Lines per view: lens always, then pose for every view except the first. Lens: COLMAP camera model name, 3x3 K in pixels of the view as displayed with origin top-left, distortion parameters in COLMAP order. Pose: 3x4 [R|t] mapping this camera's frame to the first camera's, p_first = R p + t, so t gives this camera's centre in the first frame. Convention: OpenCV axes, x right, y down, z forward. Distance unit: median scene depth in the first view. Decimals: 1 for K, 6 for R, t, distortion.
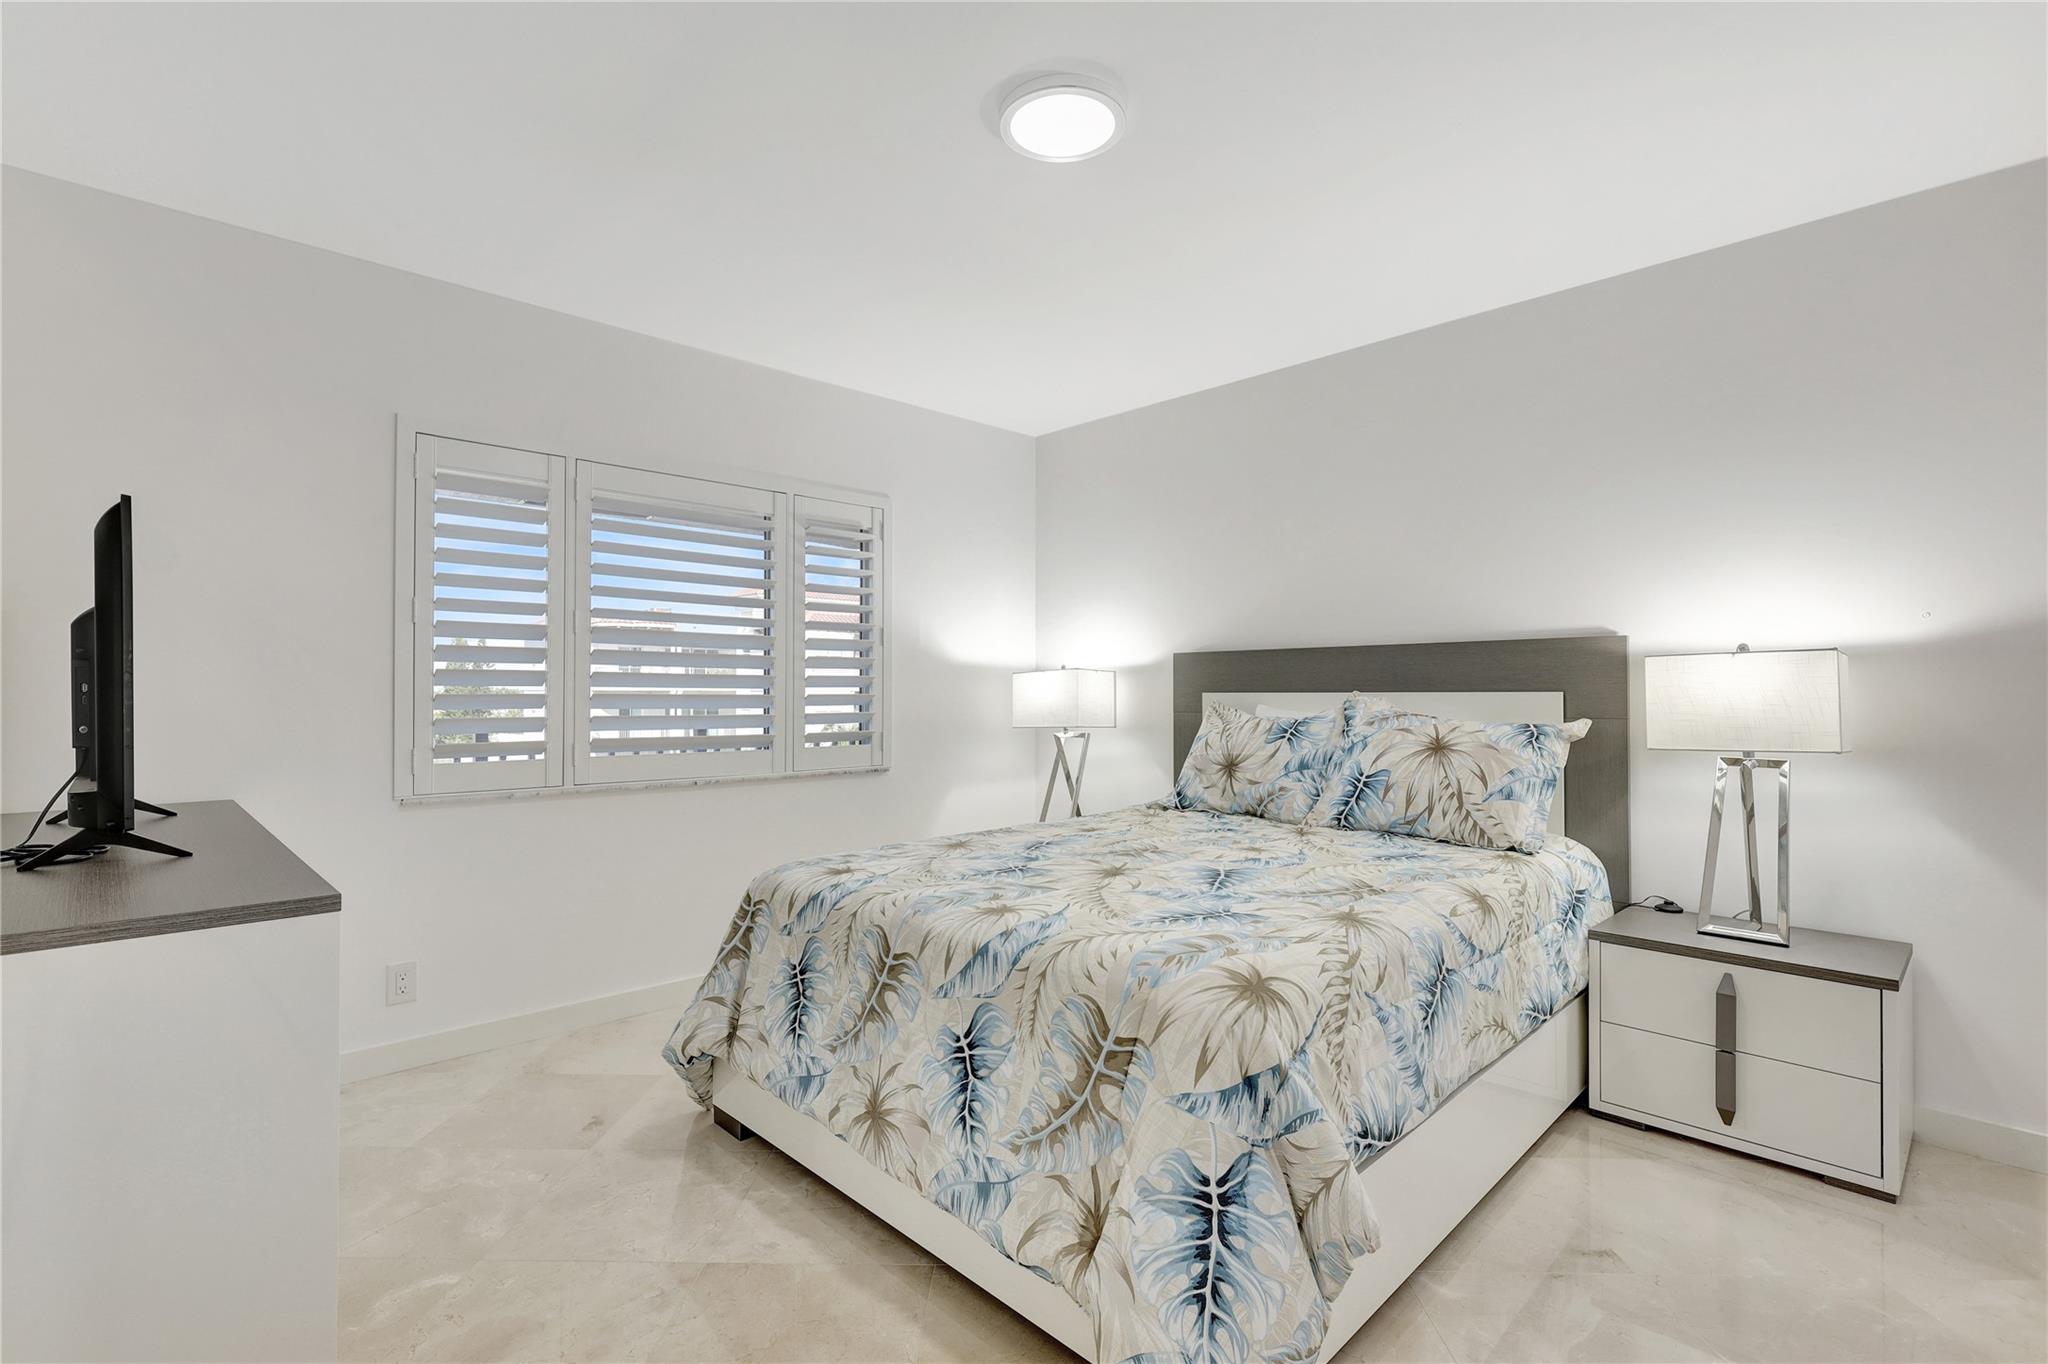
lens RADIAL K [[953.1, 0, 1017.3], [0, 953.1, 684.0], [0, 0, 1]] dist [0.000146, 0.000269]
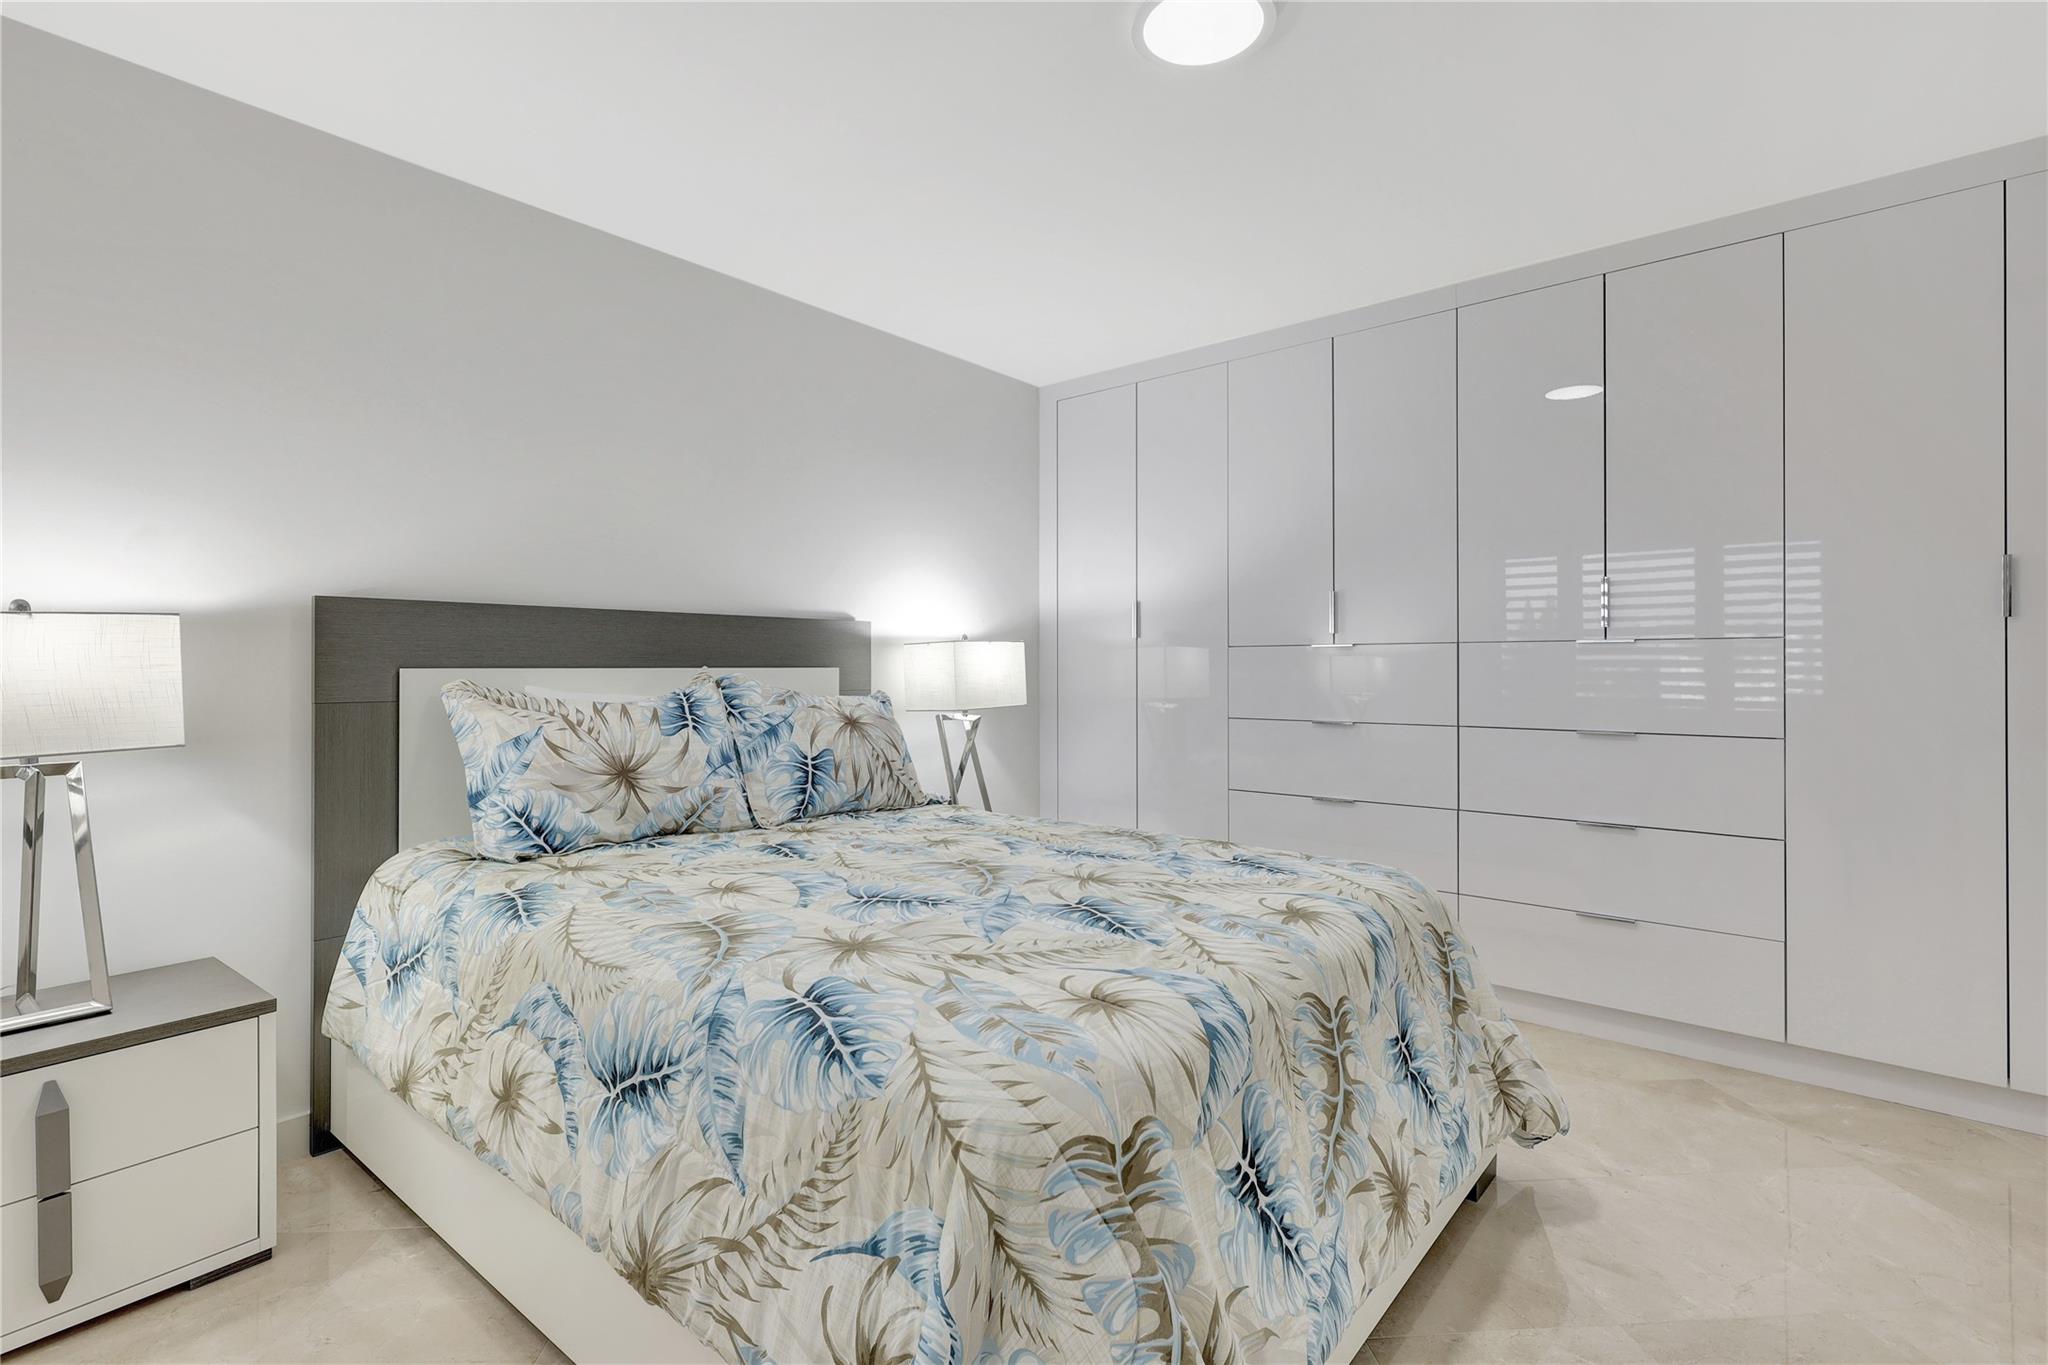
lens RADIAL K [[901.7, 0, 970.7], [0, 901.7, 669.2], [0, 0, 1]] dist [0.002477, 0.000142]
pose [[-0.051703, -0.006700, 0.998640, -0.547872], [-0.014780, 0.999873, 0.005943, 0.002299], [-0.998553, -0.014453, -0.051796, 0.945207]]
